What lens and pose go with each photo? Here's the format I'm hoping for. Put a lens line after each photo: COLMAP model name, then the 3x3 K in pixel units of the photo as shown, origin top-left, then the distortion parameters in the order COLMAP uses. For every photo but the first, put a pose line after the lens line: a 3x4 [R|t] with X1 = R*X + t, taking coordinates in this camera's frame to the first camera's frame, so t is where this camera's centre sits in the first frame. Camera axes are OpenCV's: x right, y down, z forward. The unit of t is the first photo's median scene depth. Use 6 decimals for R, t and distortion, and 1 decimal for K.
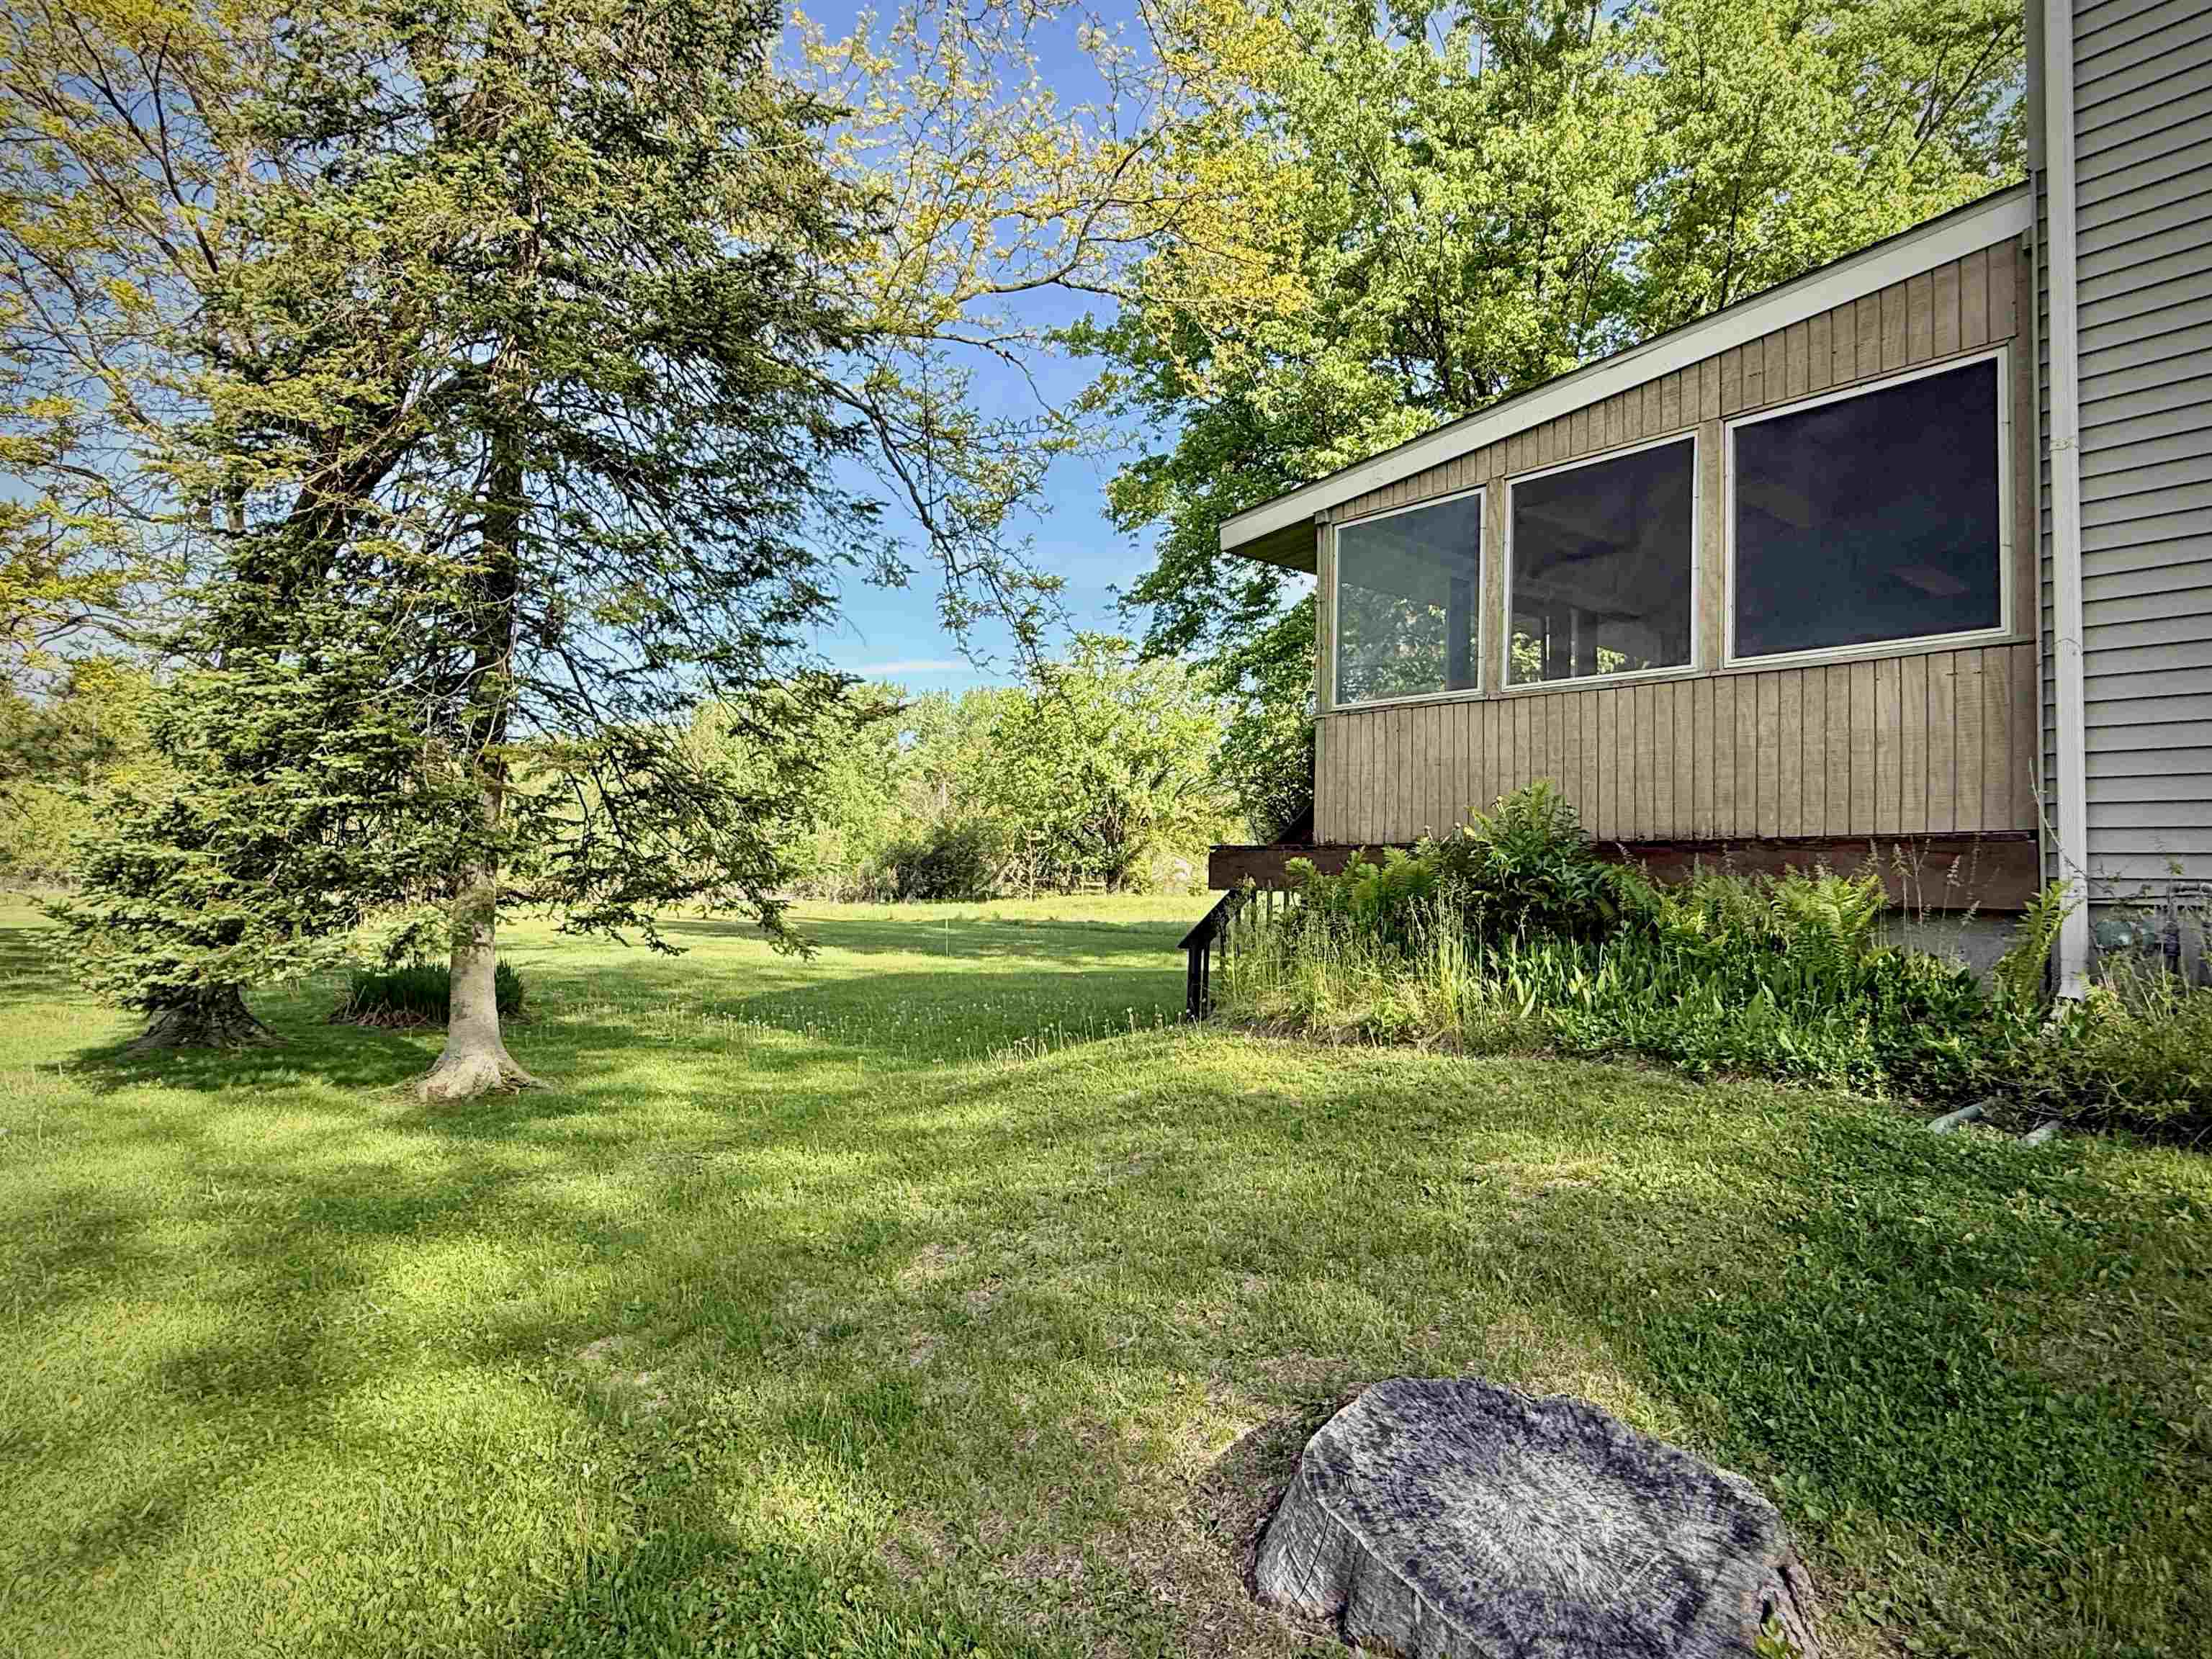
lens RADIAL K [[1150.7, 0, 1112.2], [0, 1150.7, 834.8], [0, 0, 1]] dist [0.002758, 0.000214]
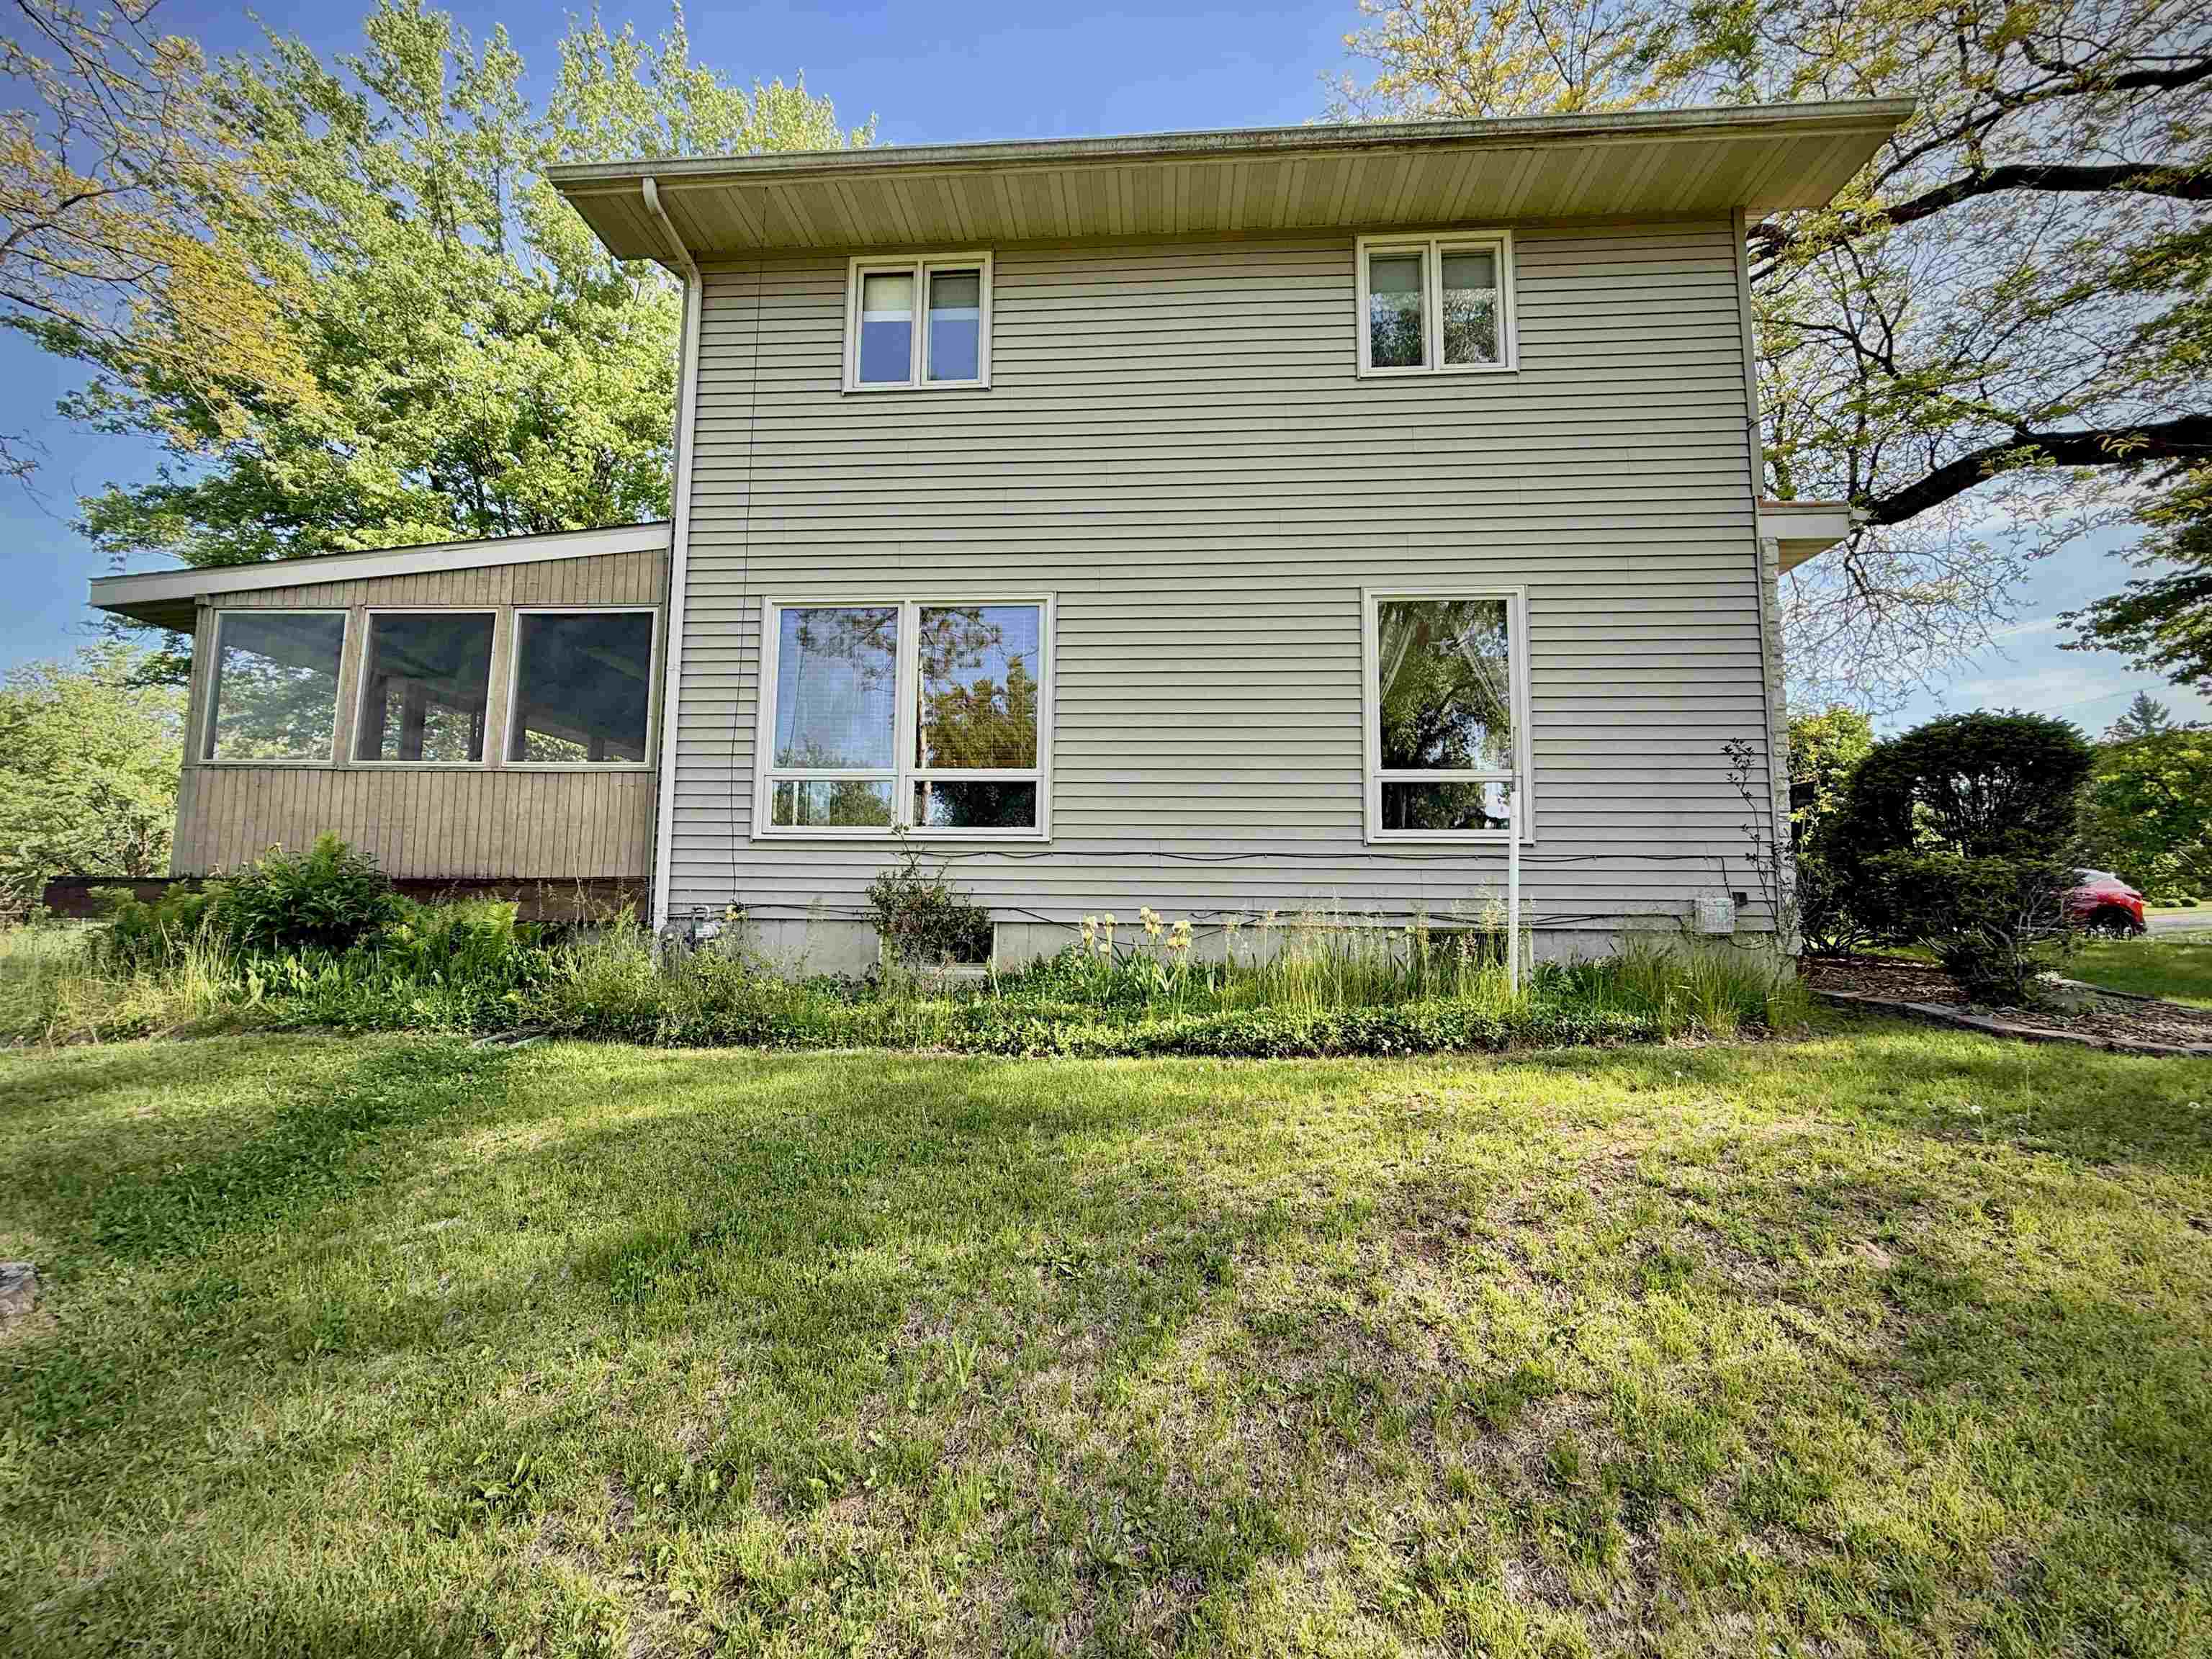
lens RADIAL K [[891.3, 0, 1102.5], [0, 891.3, 828.9], [0, 0, 1]] dist [0.010478, -0.000132]
pose [[0.707951, 0.062184, 0.703519, 0.227516], [-0.024417, 0.997676, -0.063614, -0.005378], [-0.705839, 0.027858, 0.707824, -0.343858]]
